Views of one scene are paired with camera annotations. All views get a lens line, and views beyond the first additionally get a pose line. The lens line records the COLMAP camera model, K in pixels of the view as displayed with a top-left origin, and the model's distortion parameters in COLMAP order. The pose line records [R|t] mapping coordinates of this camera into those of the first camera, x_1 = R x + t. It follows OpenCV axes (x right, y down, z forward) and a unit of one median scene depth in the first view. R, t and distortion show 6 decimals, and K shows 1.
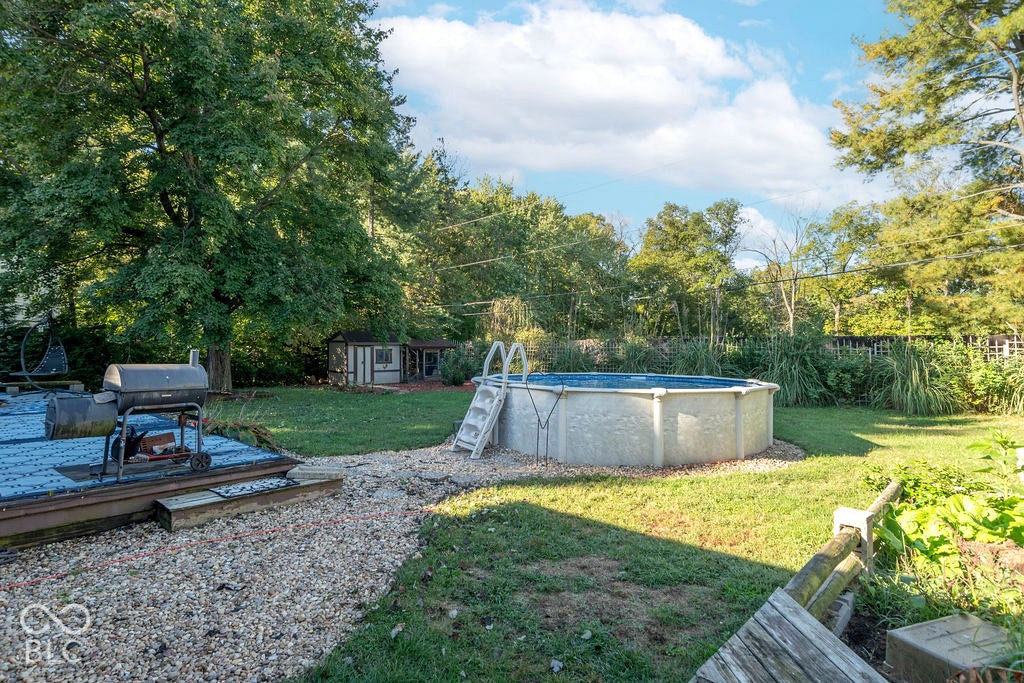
lens RADIAL K [[516.2, 0, 515.1], [0, 516.2, 335.0], [0, 0, 1]] dist [-0.001939, 0.000010]
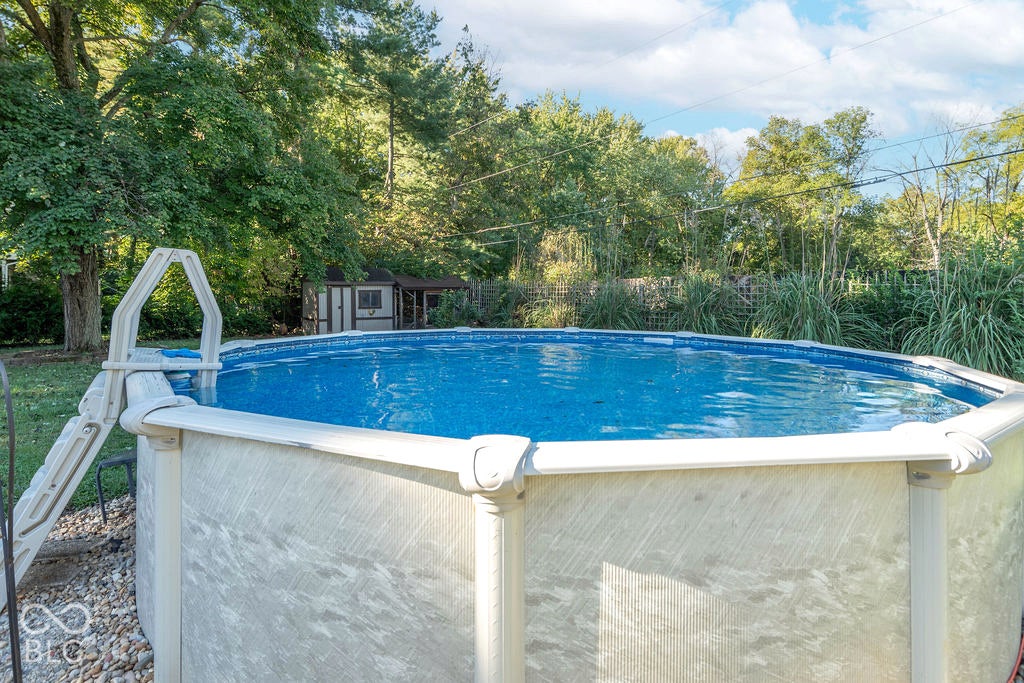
lens RADIAL K [[537.4, 0, 514.5], [0, 537.4, 306.1], [0, 0, 1]] dist [-0.000718, 0.000584]
pose [[0.986663, 0.004103, -0.162725, 0.044055], [0.004029, 0.998760, 0.049612, 0.005691], [0.162727, -0.049606, 0.985423, 0.110762]]
